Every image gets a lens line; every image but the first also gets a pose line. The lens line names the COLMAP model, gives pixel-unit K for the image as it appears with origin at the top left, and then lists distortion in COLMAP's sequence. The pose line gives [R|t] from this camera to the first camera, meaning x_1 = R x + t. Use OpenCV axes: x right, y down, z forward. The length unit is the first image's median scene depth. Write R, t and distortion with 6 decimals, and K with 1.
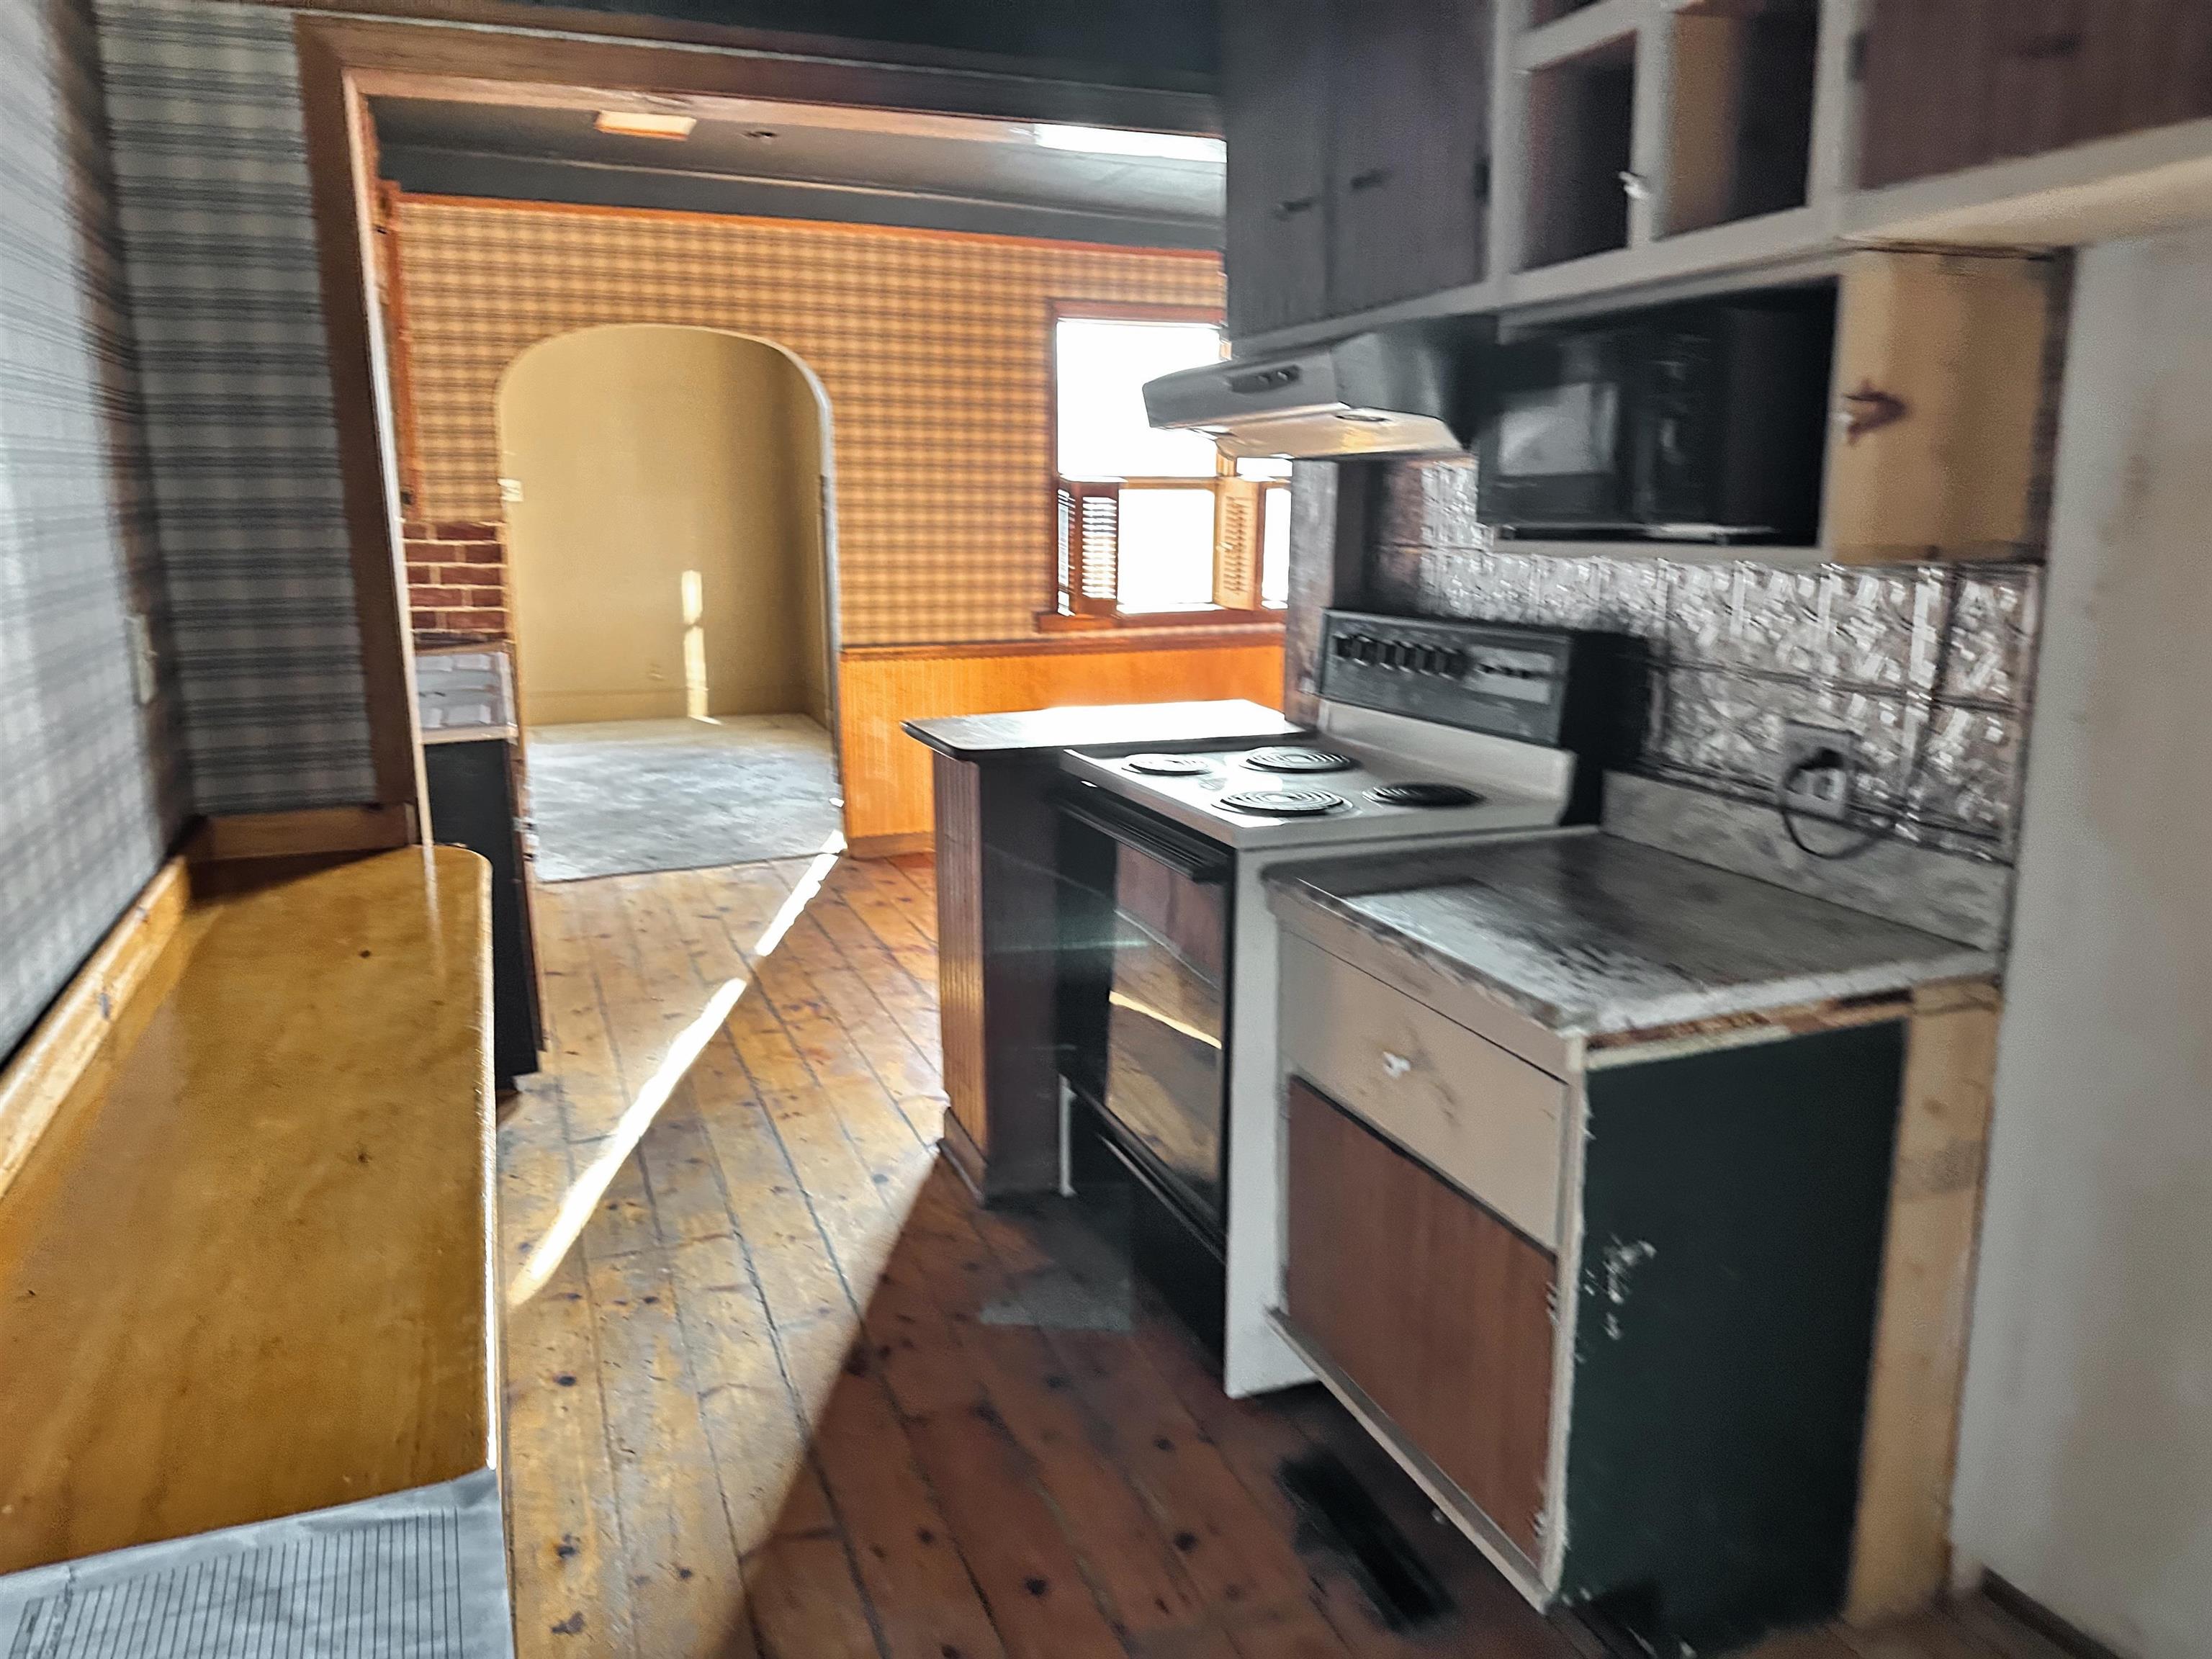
lens RADIAL K [[1564.8, 0, 1106.0], [0, 1564.8, 829.5], [0, 0, 1]] dist [0.207542, -0.436162]
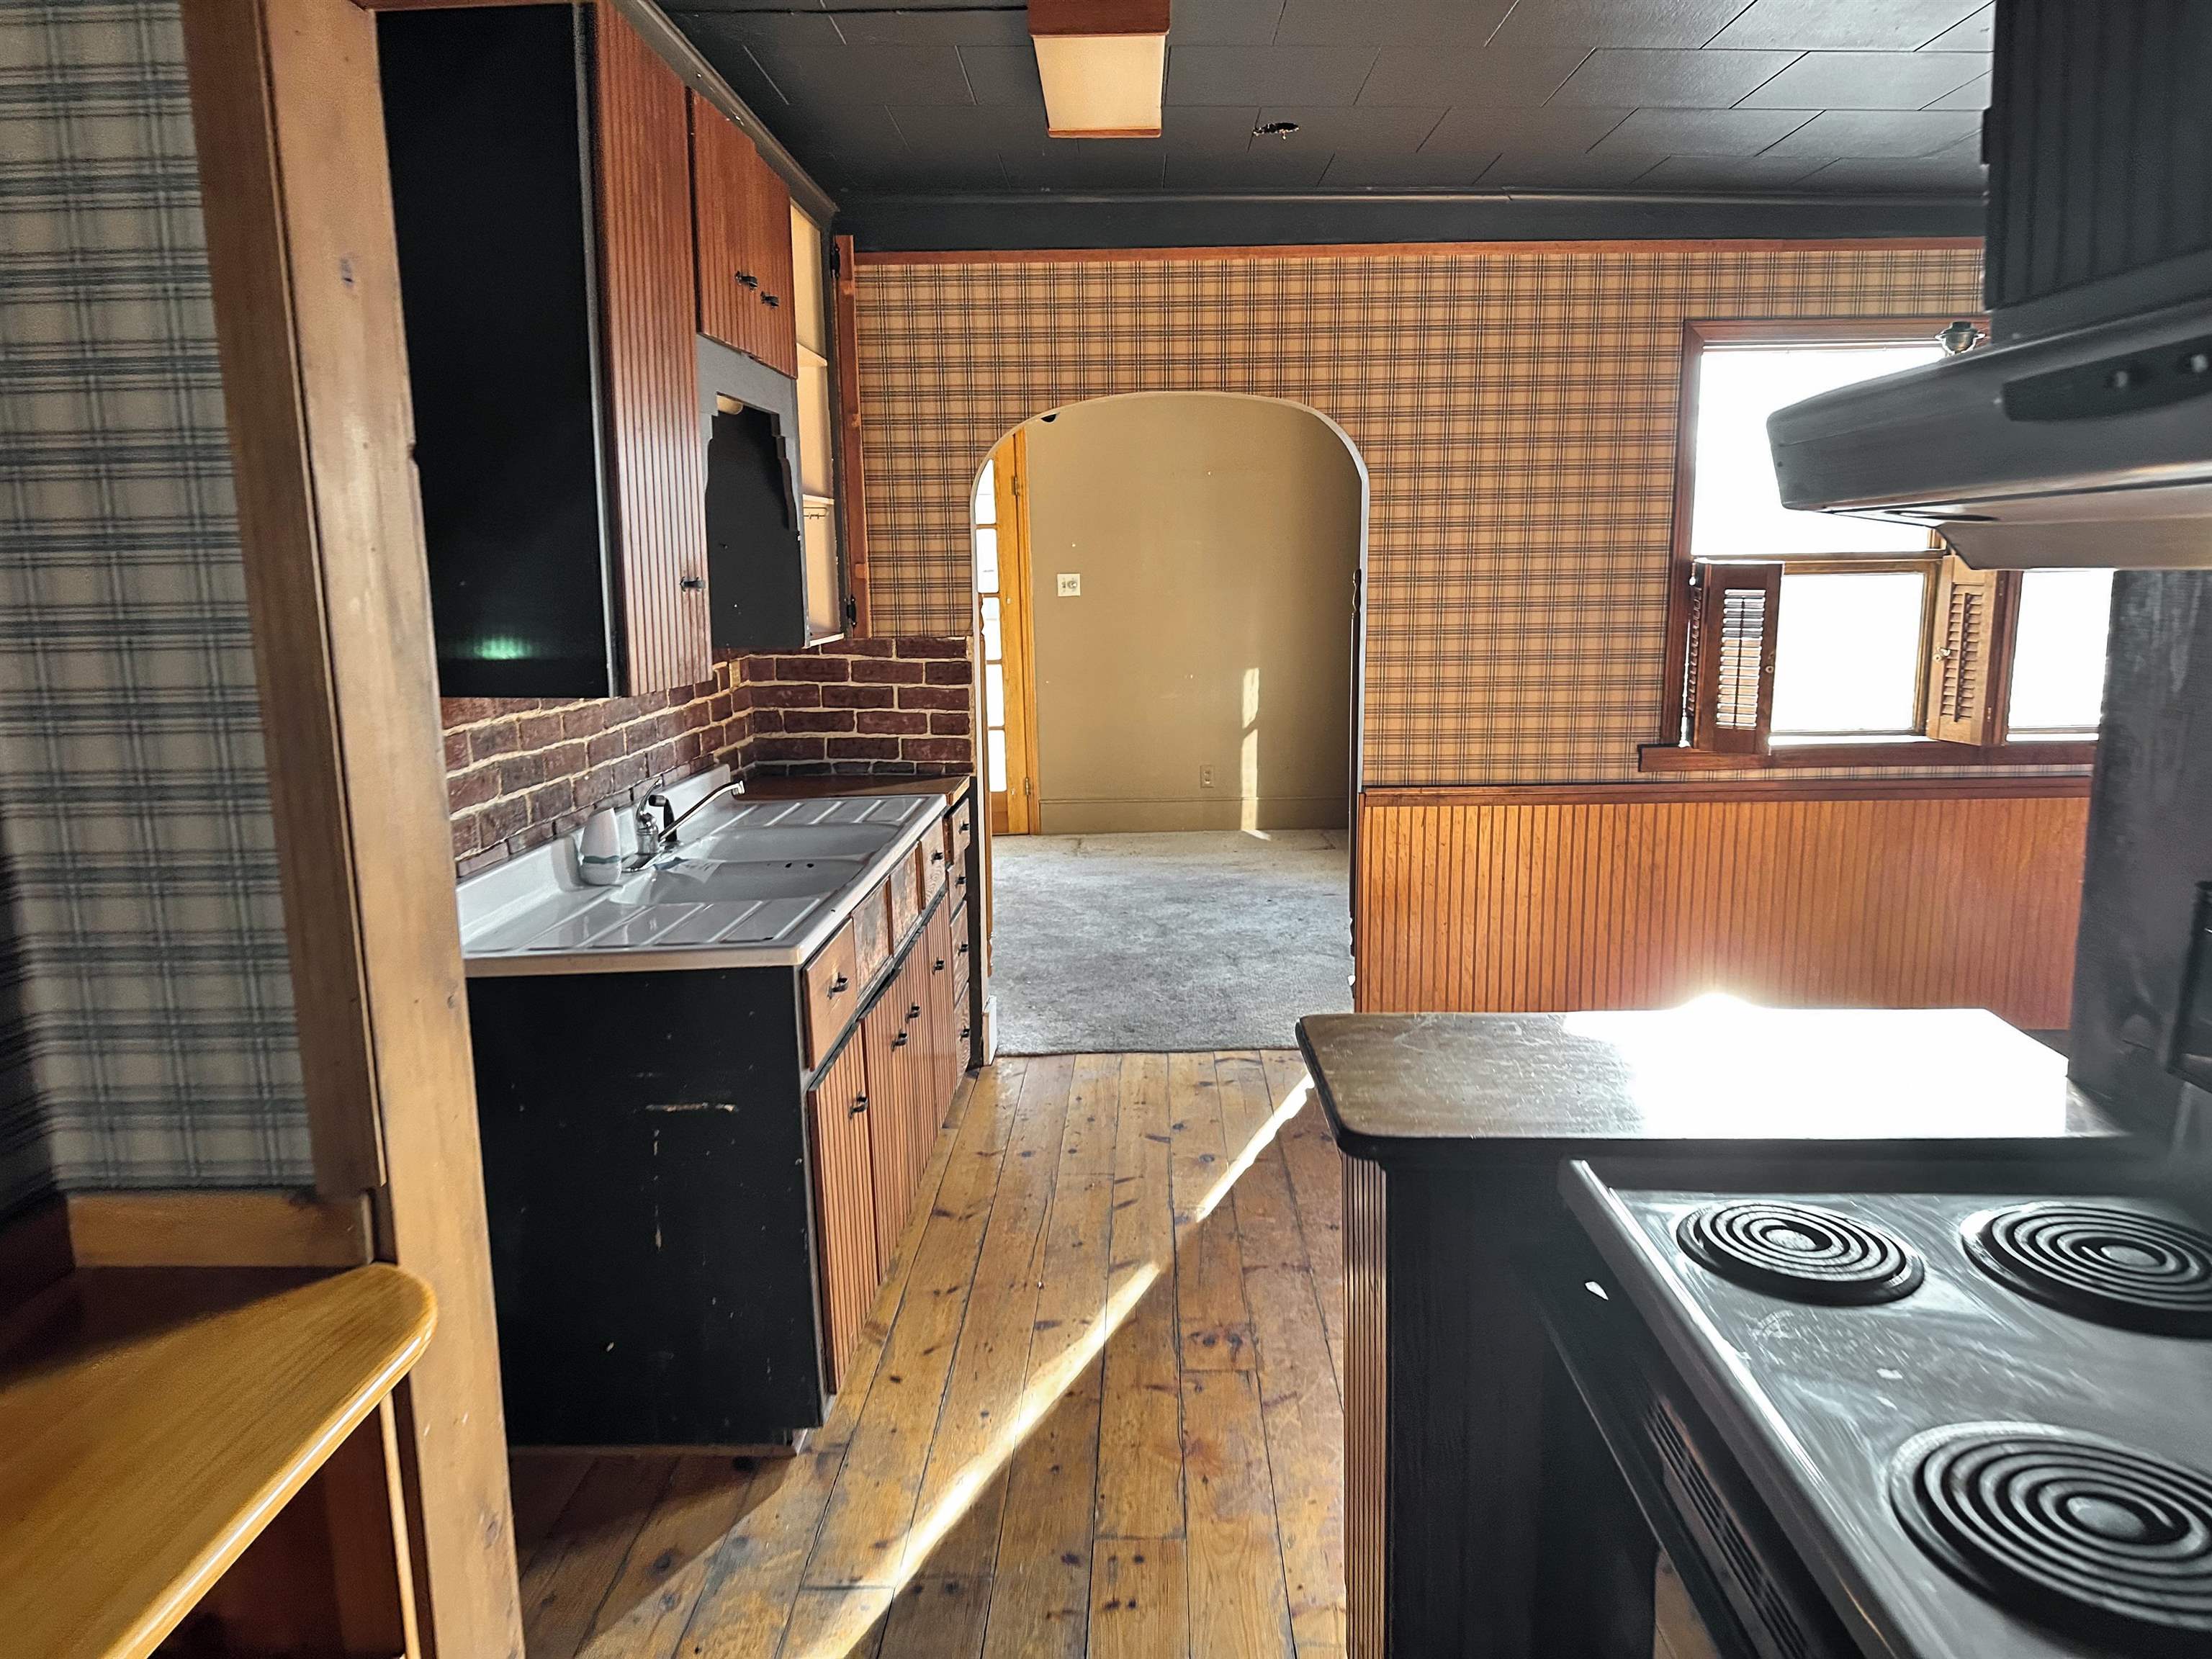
lens RADIAL K [[1564.8, 0, 1106.0], [0, 1564.8, 829.5], [0, 0, 1]] dist [0.207542, -0.436162]
pose [[0.920845, 0.050792, -0.386608, 0.015400], [-0.066439, 0.997419, -0.027209, -0.066313], [0.384228, 0.050741, 0.921843, 0.244392]]
